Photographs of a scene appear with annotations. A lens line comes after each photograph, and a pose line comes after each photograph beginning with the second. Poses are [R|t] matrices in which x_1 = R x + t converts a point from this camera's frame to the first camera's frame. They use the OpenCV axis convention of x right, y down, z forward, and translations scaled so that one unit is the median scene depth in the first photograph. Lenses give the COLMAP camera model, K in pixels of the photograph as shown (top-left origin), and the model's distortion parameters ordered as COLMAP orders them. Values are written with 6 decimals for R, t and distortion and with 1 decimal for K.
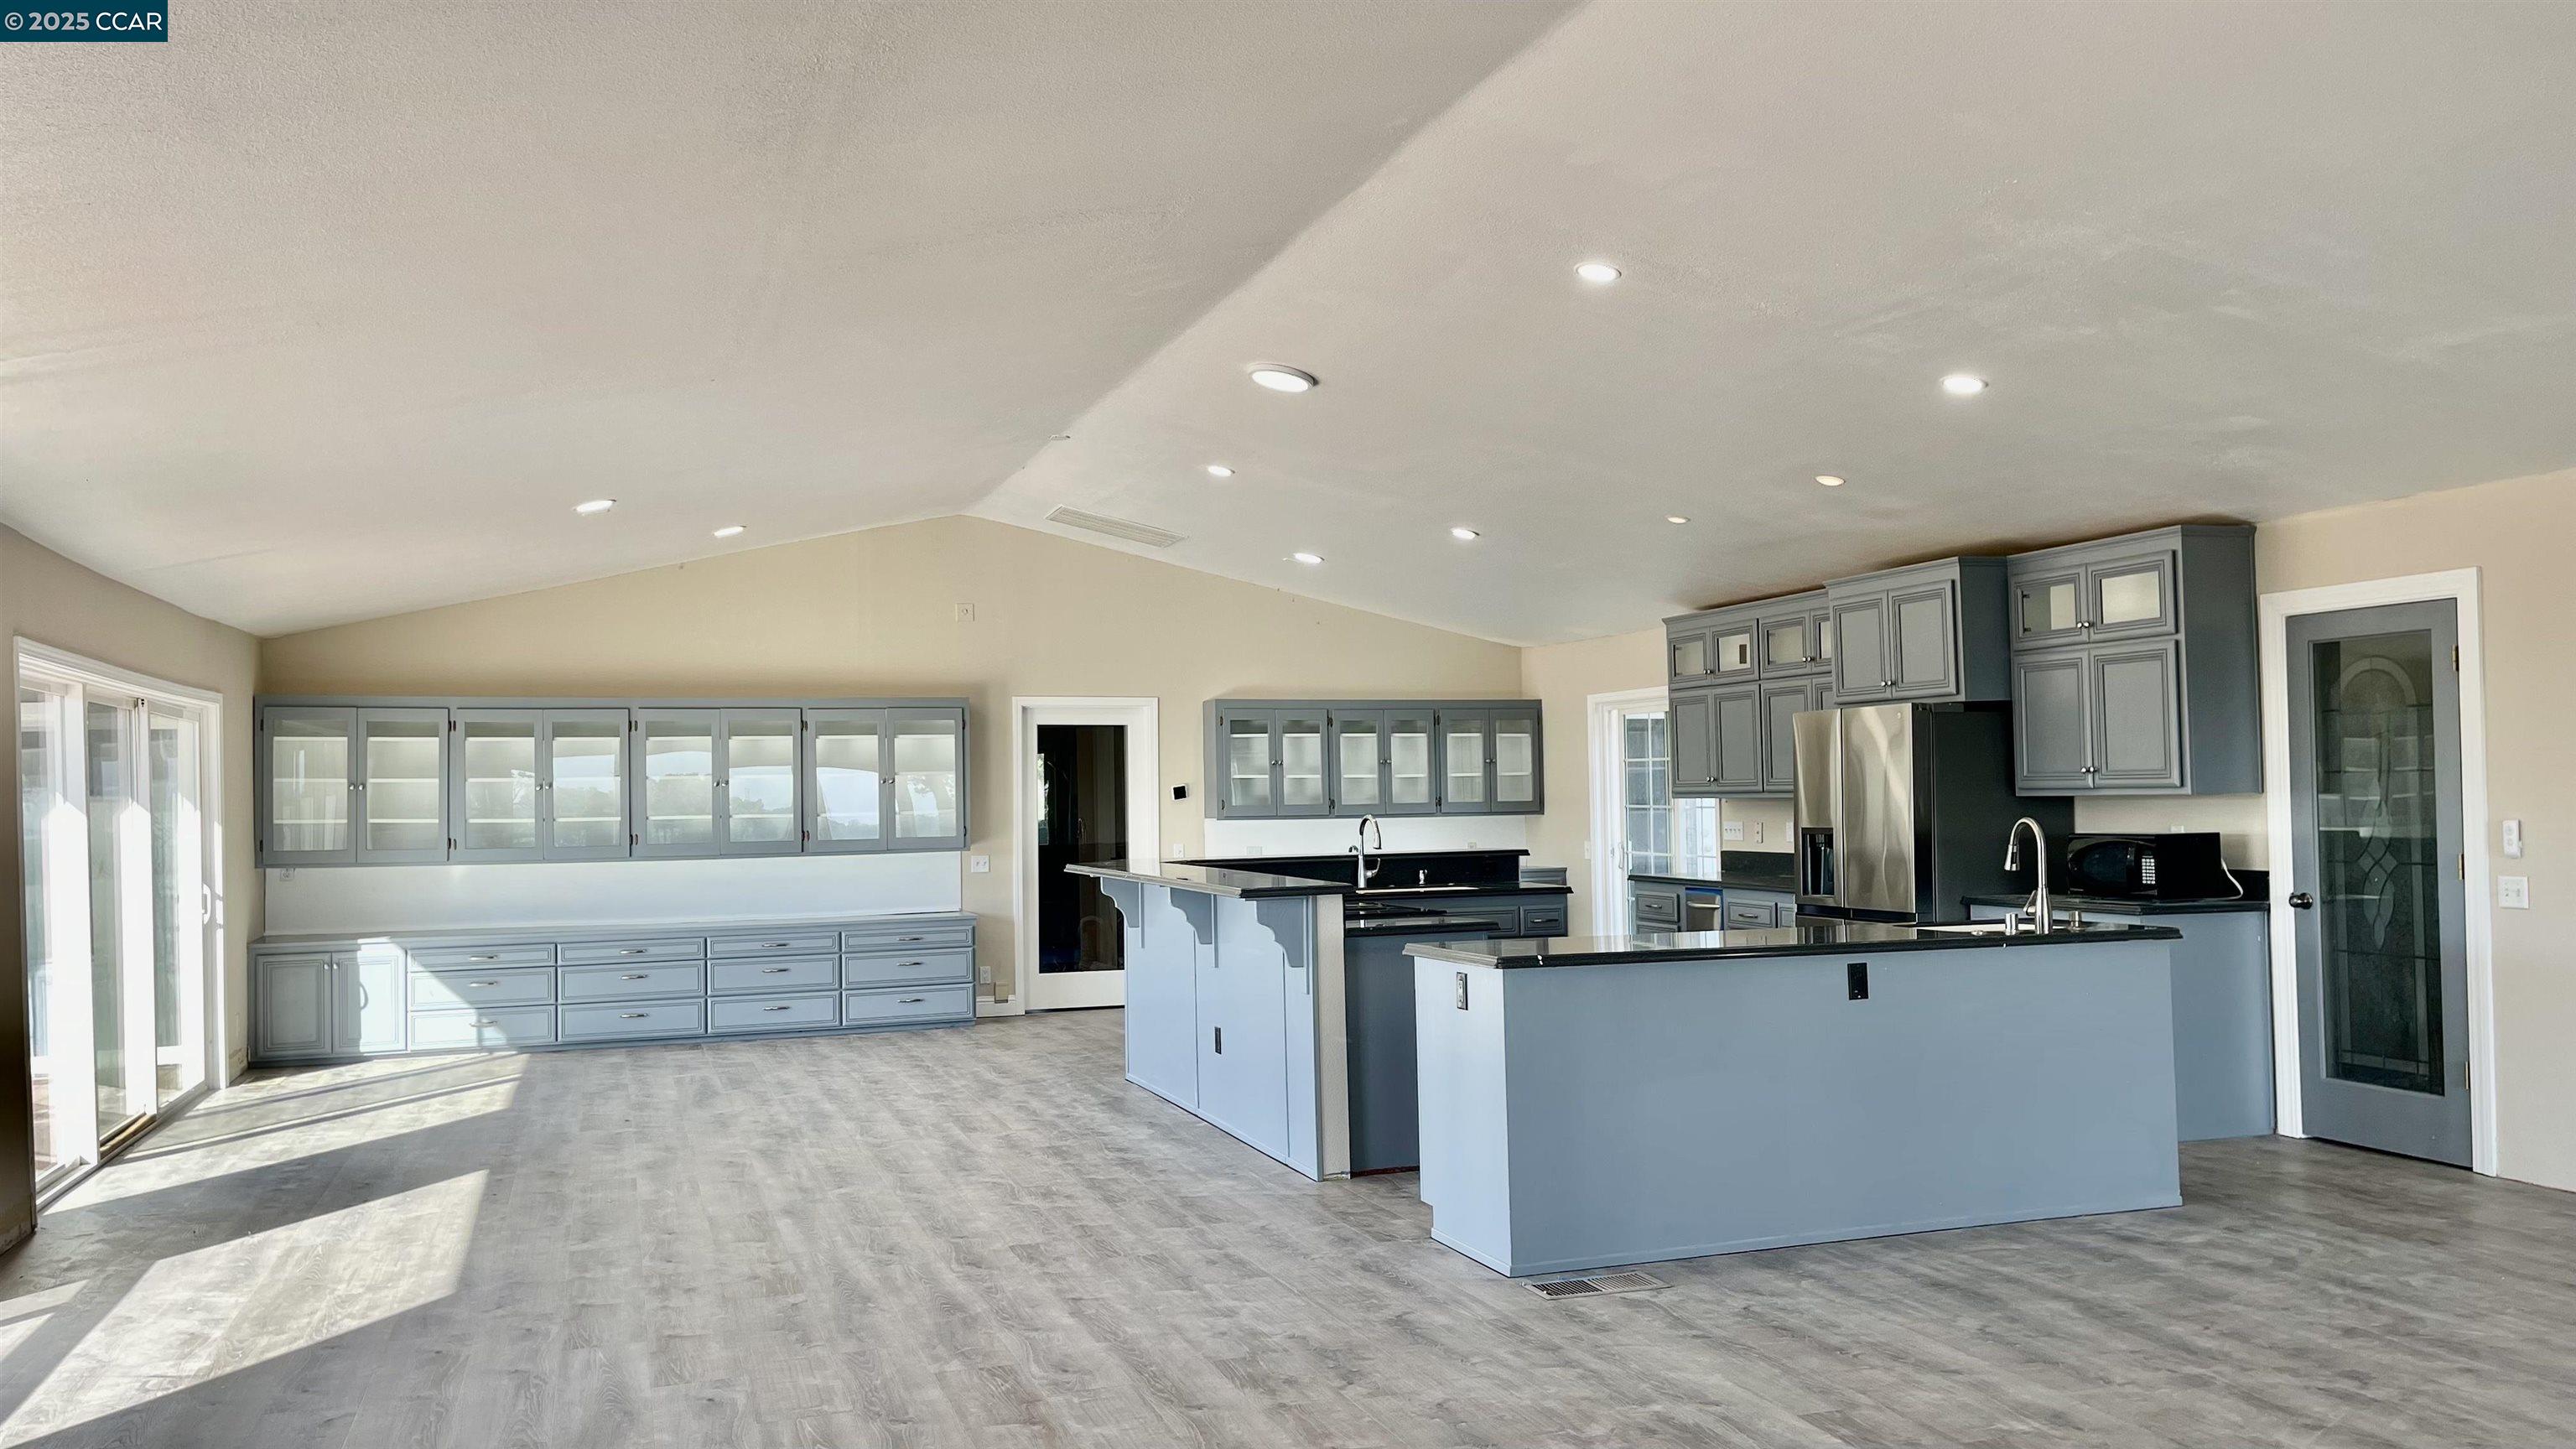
lens RADIAL K [[1974.2, 0, 1280.3], [0, 1974.2, 744.1], [0, 0, 1]] dist [0.064865, -0.078368]
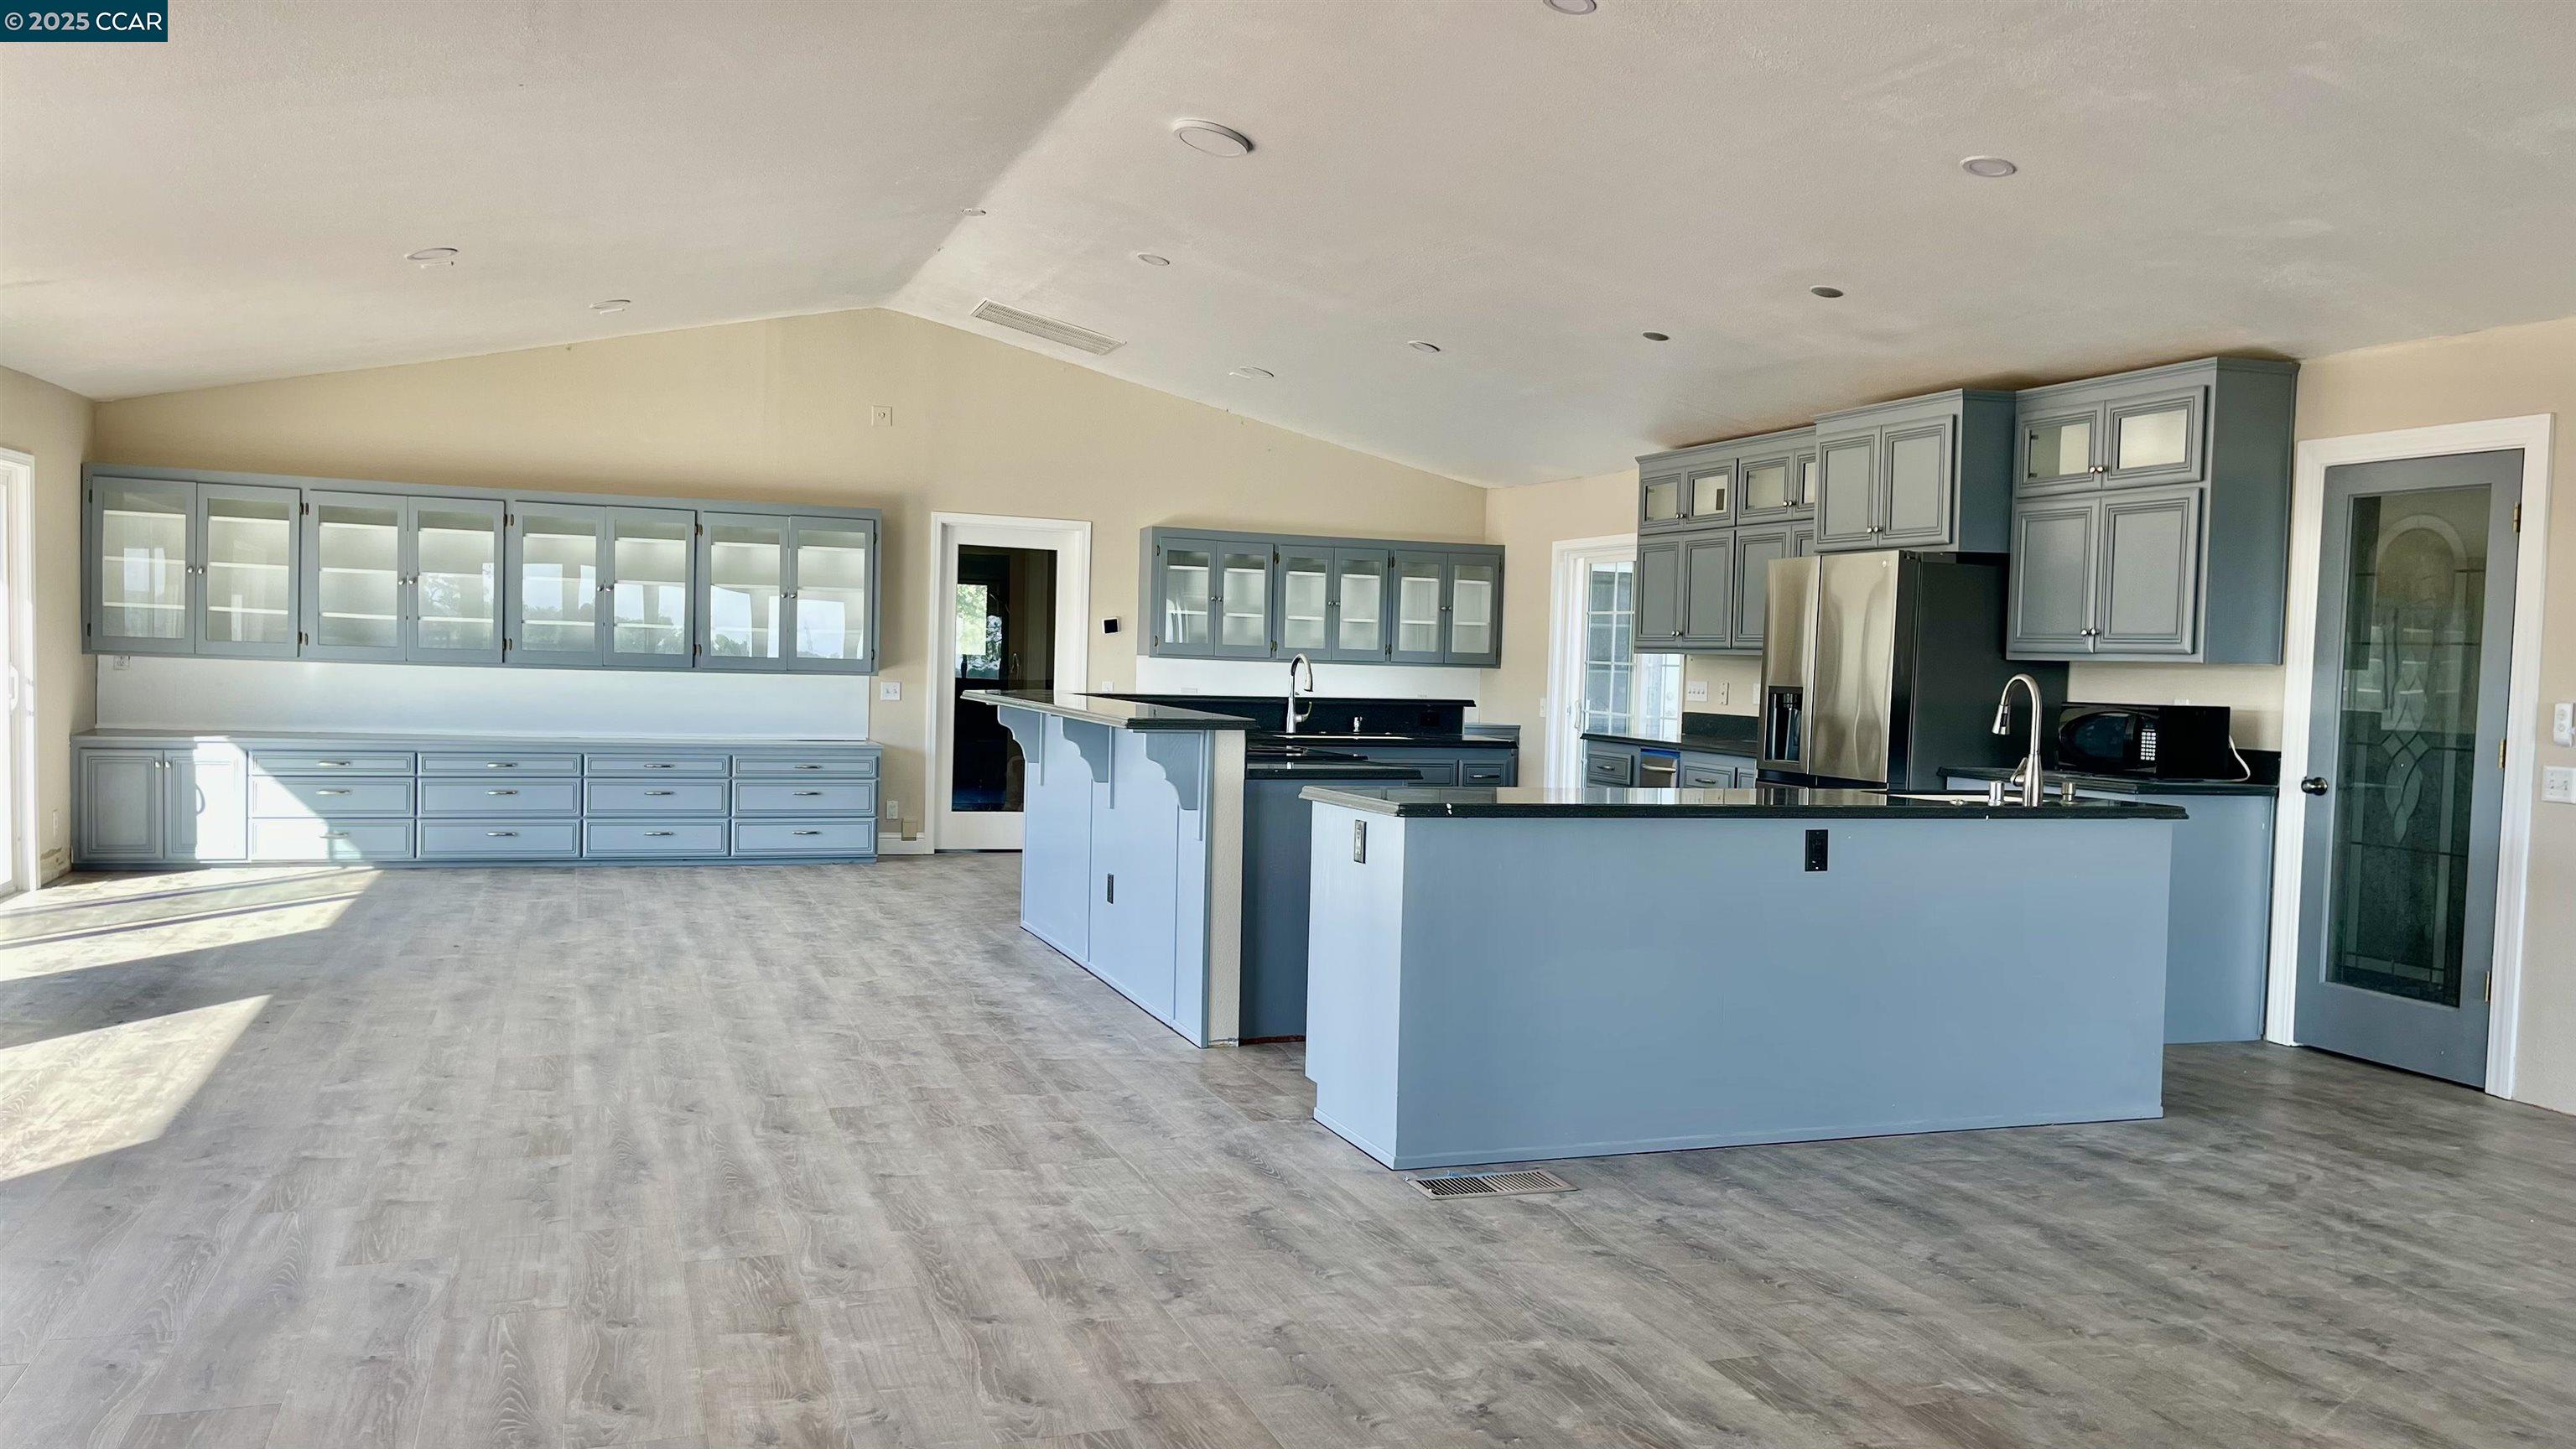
lens RADIAL K [[1974.2, 0, 1293.8], [0, 1974.2, 749.1], [0, 0, 1]] dist [0.064865, -0.078368]
pose [[0.998744, 0.046388, 0.018924, 0.034357], [-0.047654, 0.996188, 0.073066, 0.017837], [-0.015462, -0.073876, 0.997148, 0.111078]]
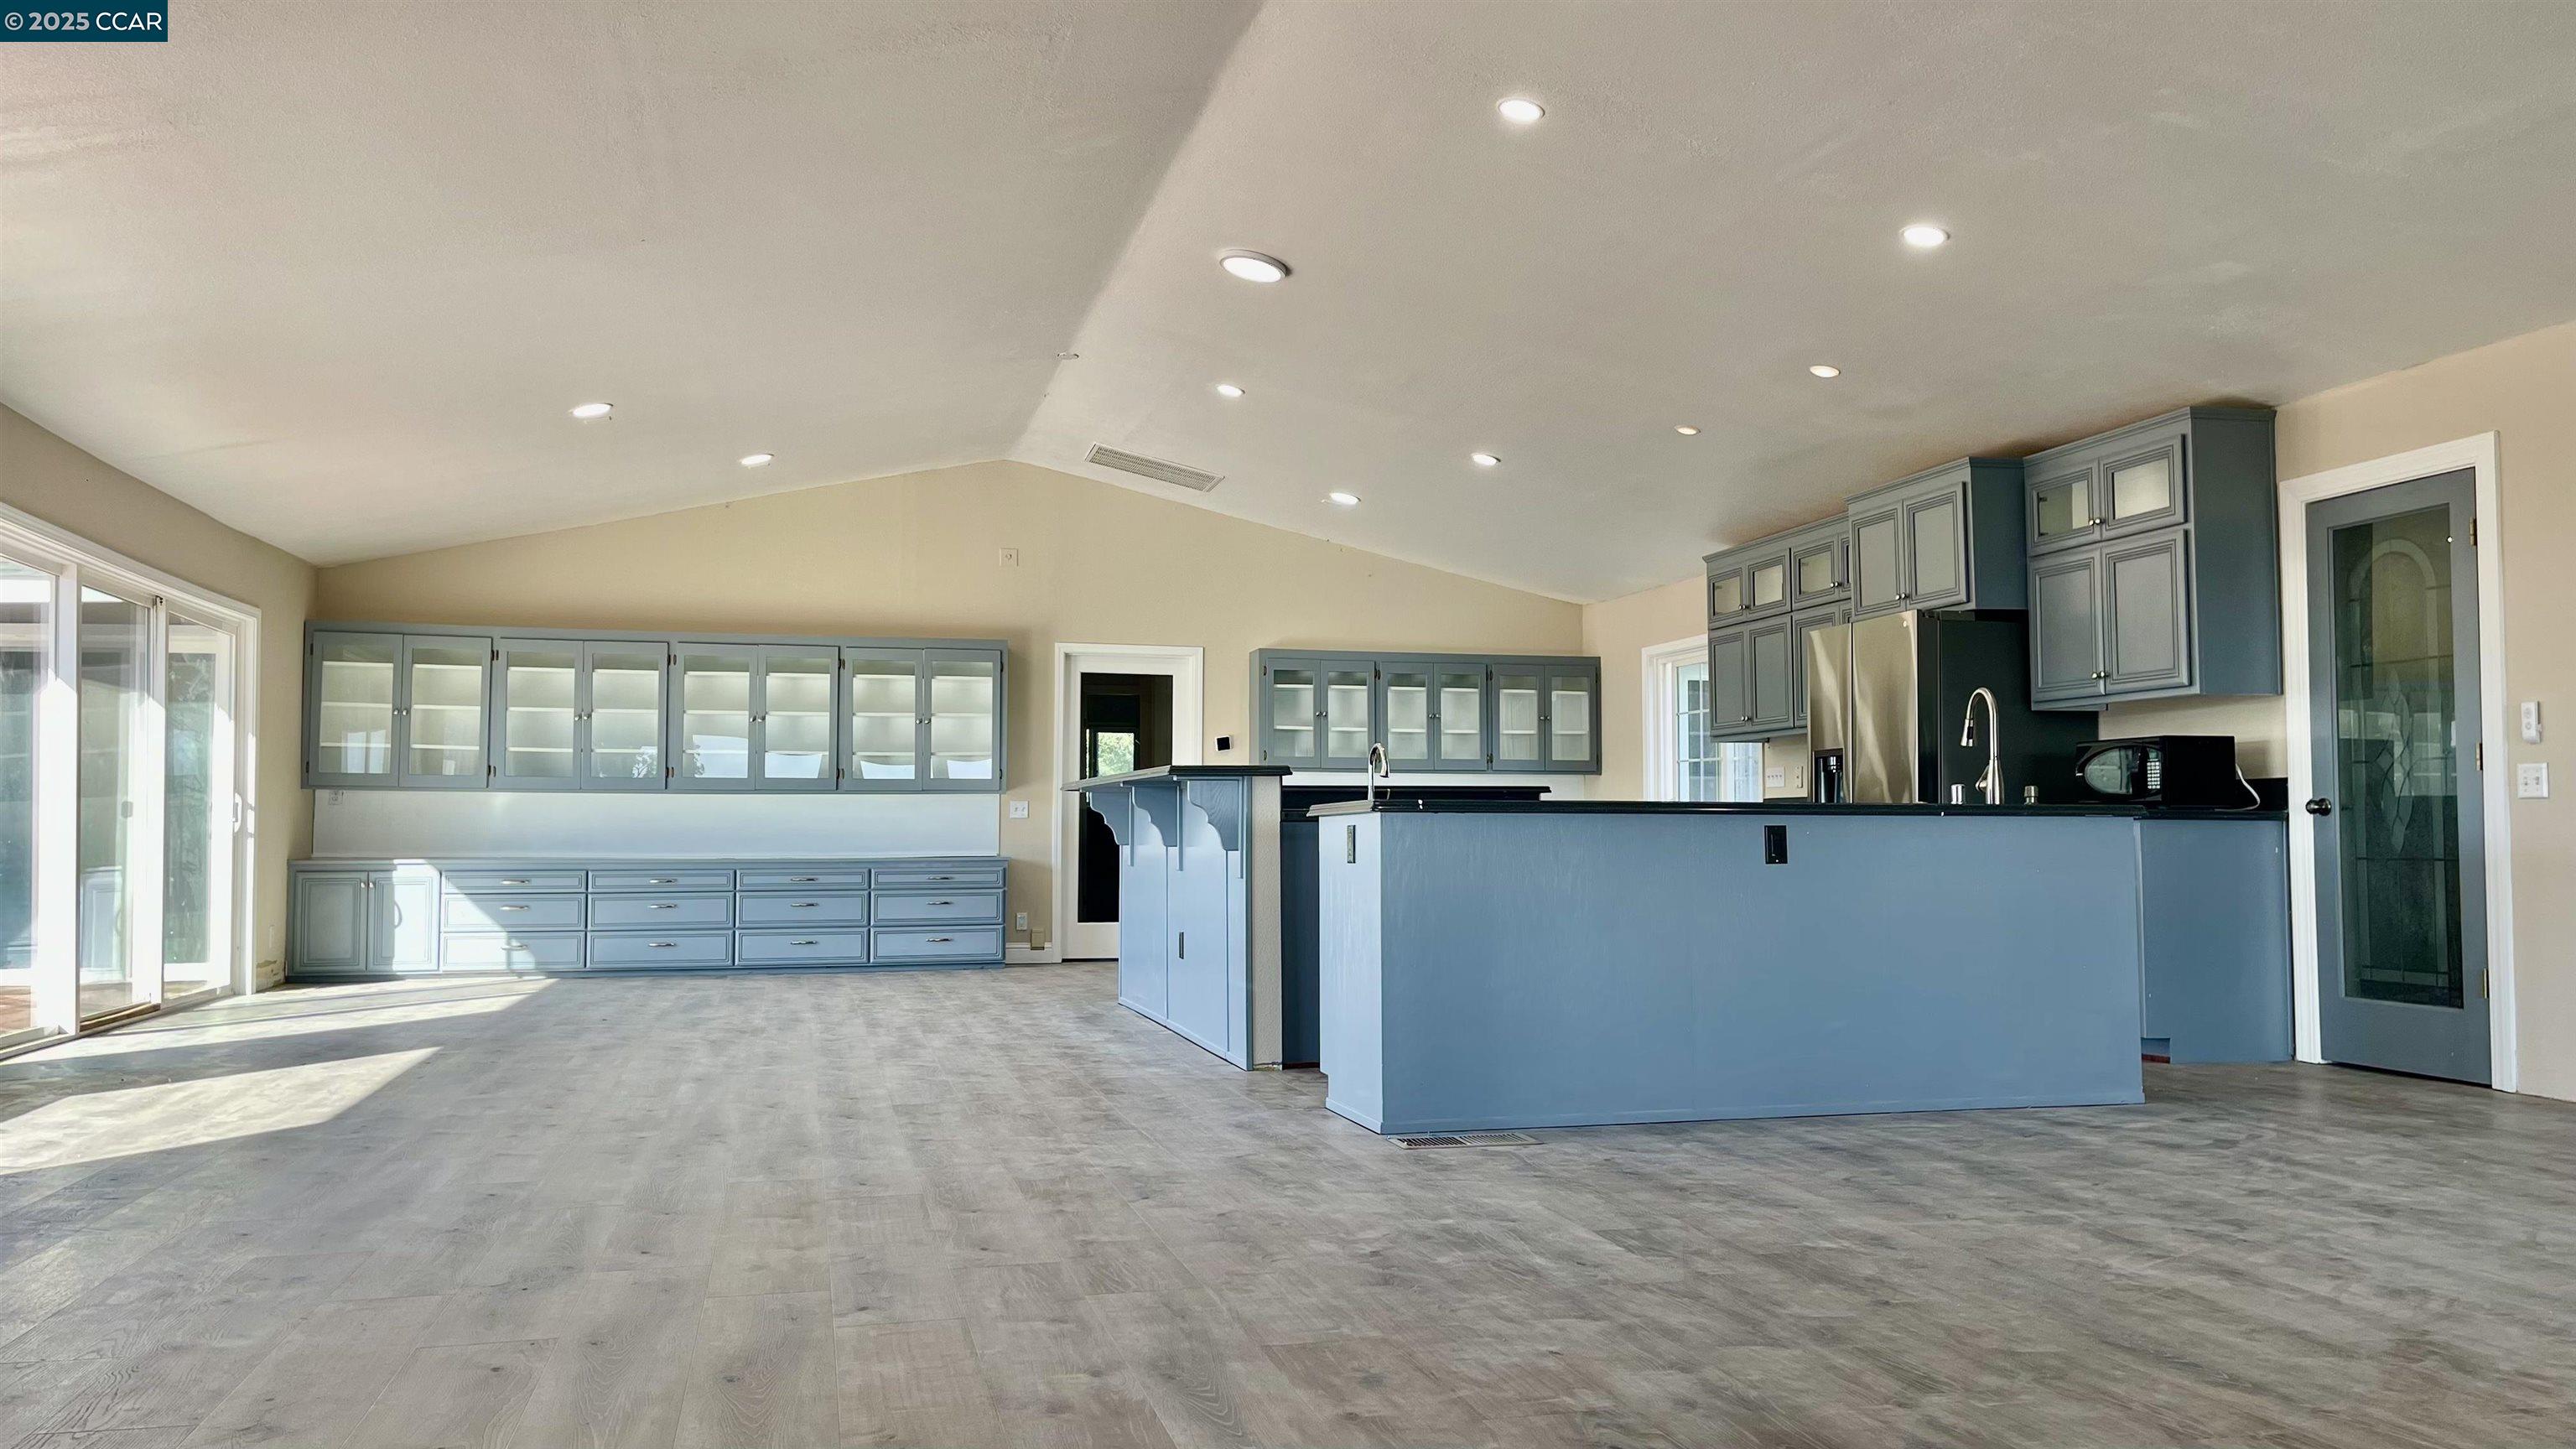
lens RADIAL K [[1974.2, 0, 1289.9], [0, 1974.2, 729.2], [0, 0, 1]] dist [0.064865, -0.078368]
pose [[0.996487, 0.013094, -0.082721, 0.107813], [-0.015326, 0.999534, -0.026408, 0.072686], [0.082336, 0.027583, 0.996223, 0.032793]]
